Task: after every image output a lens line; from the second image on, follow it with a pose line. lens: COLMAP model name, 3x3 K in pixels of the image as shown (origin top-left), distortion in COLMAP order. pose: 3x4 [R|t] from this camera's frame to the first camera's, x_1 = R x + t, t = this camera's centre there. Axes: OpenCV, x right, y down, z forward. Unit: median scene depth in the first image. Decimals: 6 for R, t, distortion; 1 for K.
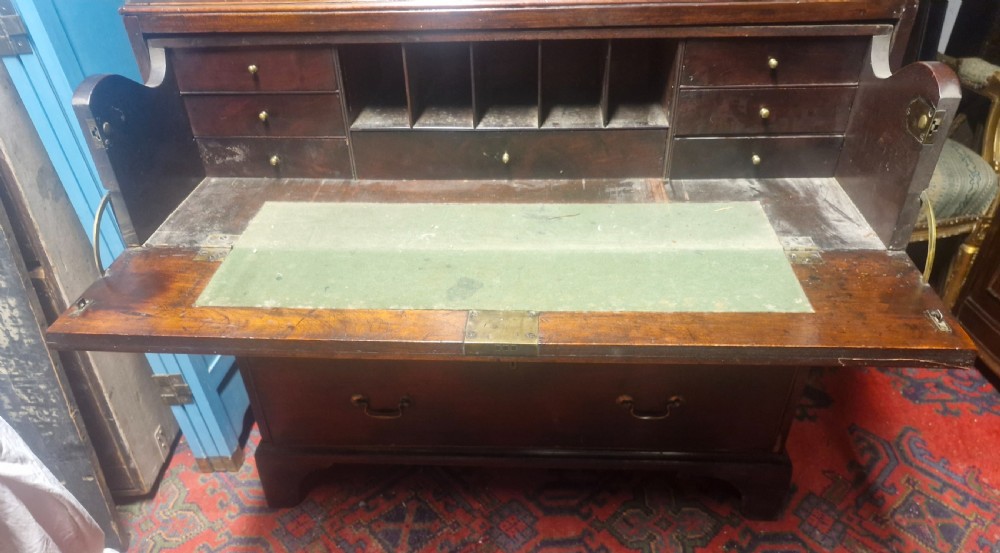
lens RADIAL K [[681.8, 0, 490.1], [0, 681.8, 391.7], [0, 0, 1]] dist [0.077523, -0.094232]
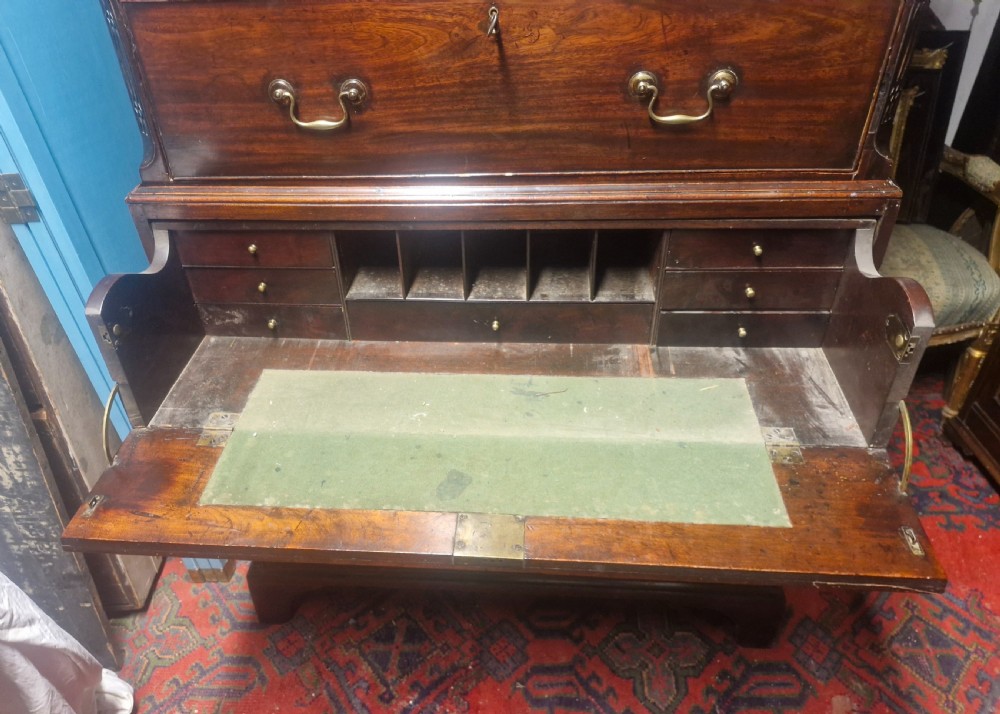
lens RADIAL K [[723.1, 0, 462.0], [0, 723.1, 401.8], [0, 0, 1]] dist [0.099601, -0.131290]
pose [[0.999551, 0.003677, -0.029733, 0.003986], [-0.003654, 0.999993, 0.000842, -0.166495], [0.029736, -0.000733, 0.999558, -0.063197]]
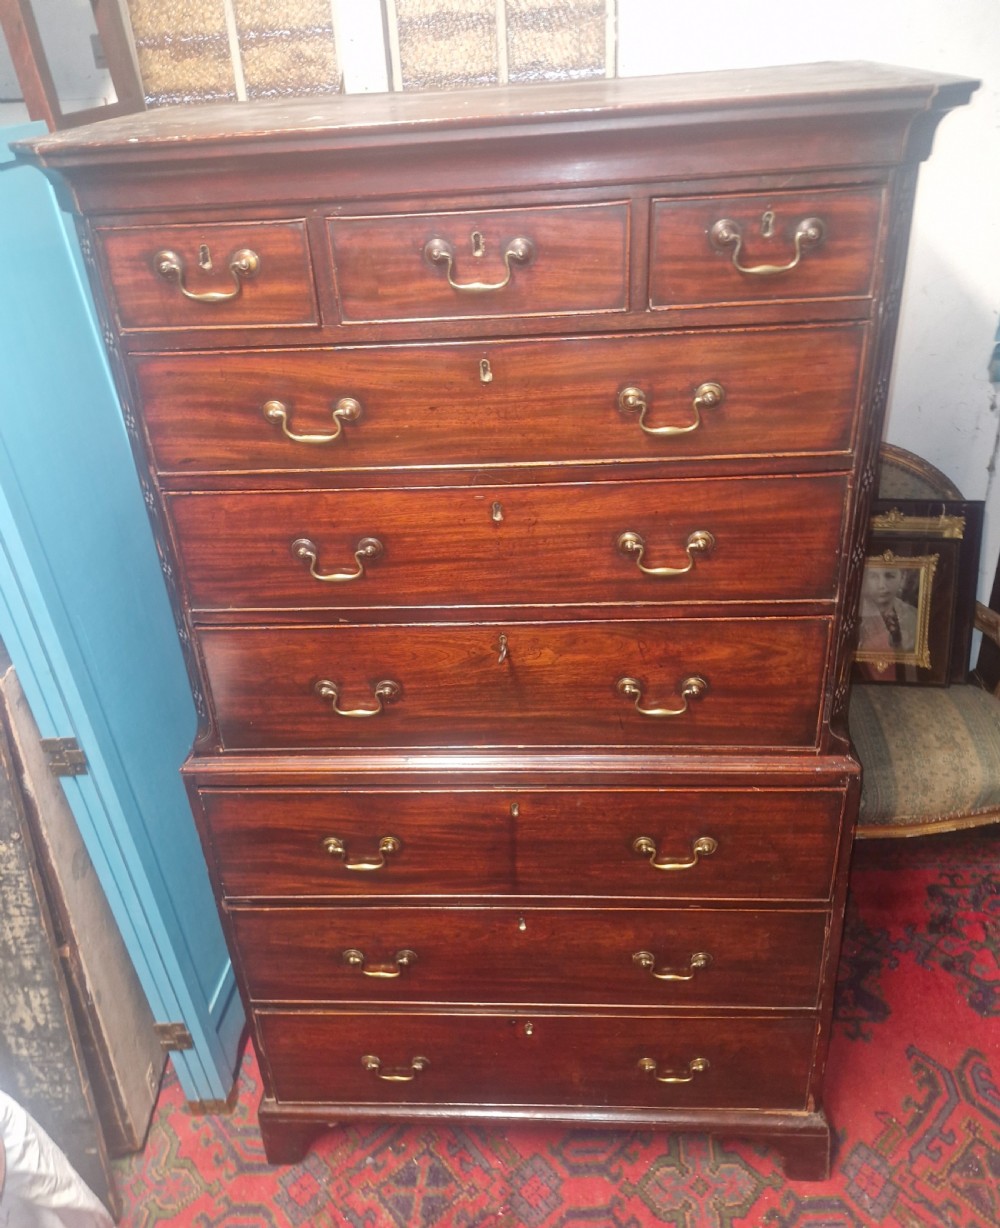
lens RADIAL K [[998.5, 0, 482.4], [0, 998.5, 600.1], [0, 0, 1]] dist [0.107532, -0.133089]
pose [[0.999370, -0.024479, -0.025707, 0.017034], [0.019971, 0.986435, -0.162932, -0.366480], [0.029347, 0.162316, 0.986302, -0.479309]]
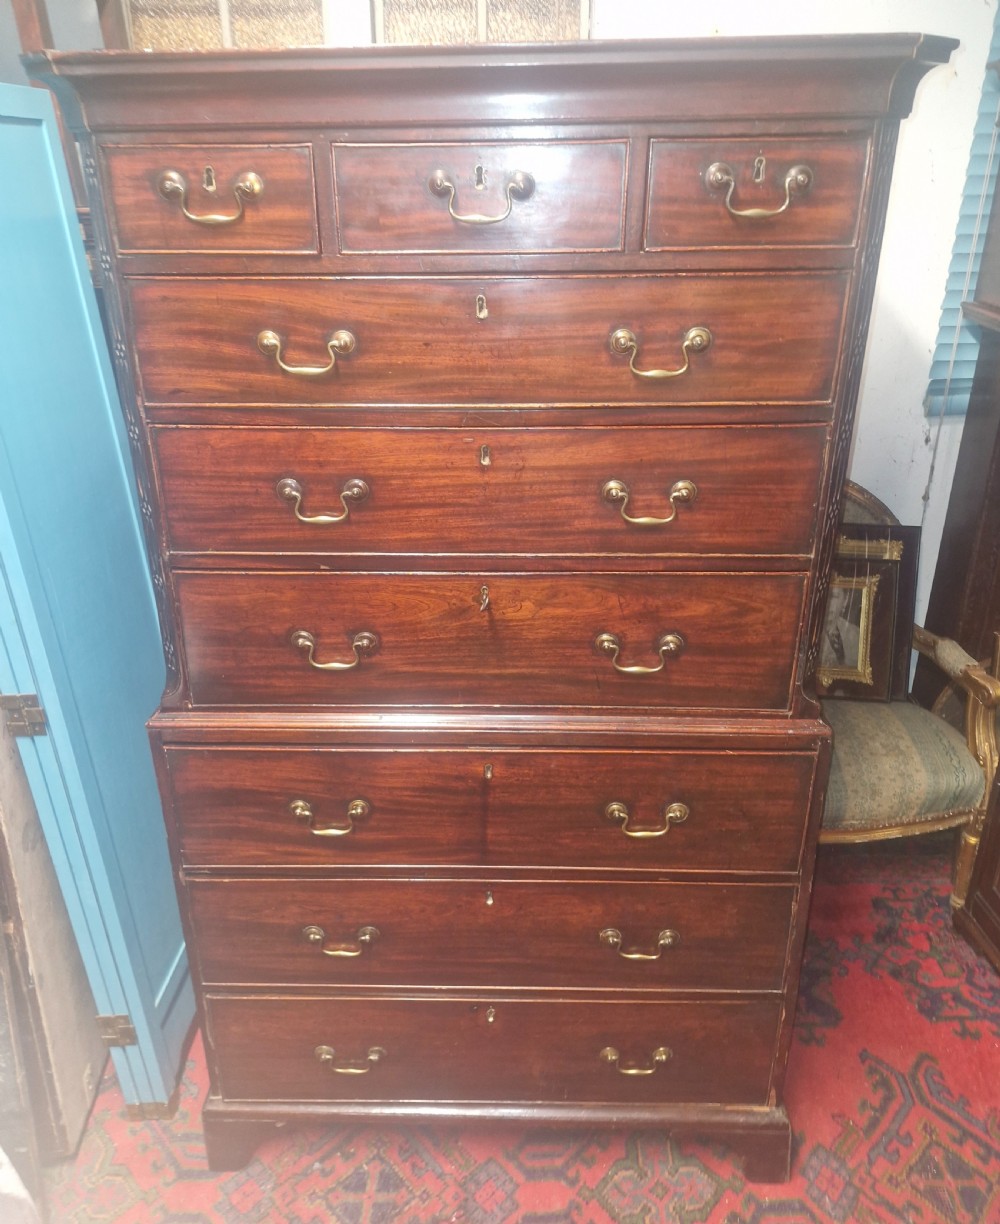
lens RADIAL K [[939.3, 0, 477.6], [0, 939.3, 597.3], [0, 0, 1]] dist [0.100395, -0.118181]
pose [[0.999425, 0.006436, 0.033290, -0.029429], [0.002239, 0.967146, -0.254213, -0.237932], [-0.033832, 0.254141, 0.966575, -0.391813]]
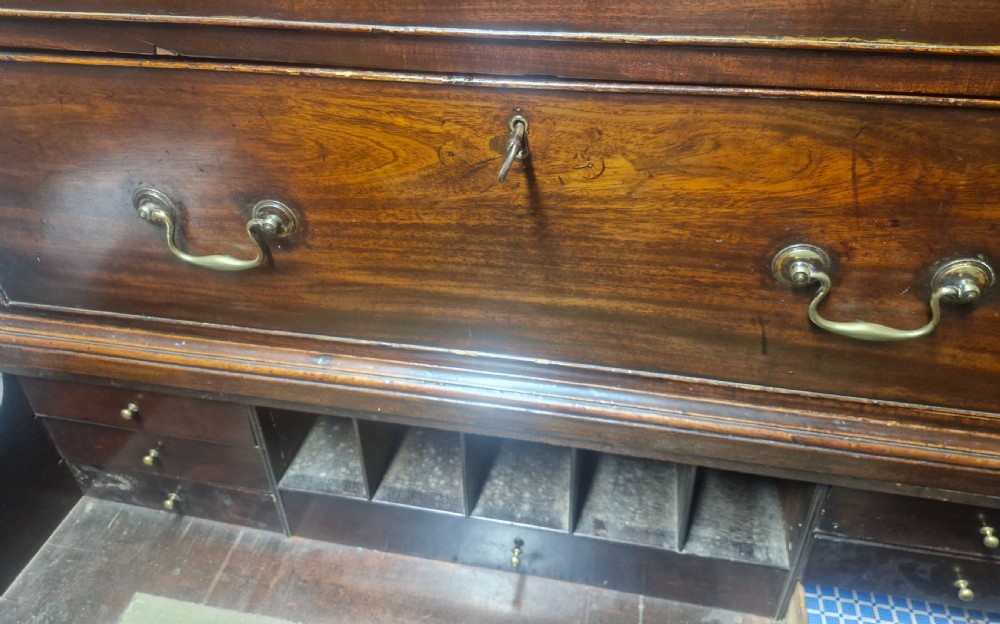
lens RADIAL K [[694.2, 0, 507.5], [0, 694.2, 255.5], [0, 0, 1]] dist [0.095086, -0.138443]
pose [[0.992678, 0.077425, -0.092714, 0.039212], [-0.083330, 0.994616, -0.061608, -0.419218], [0.087445, 0.068883, 0.993785, 0.257500]]
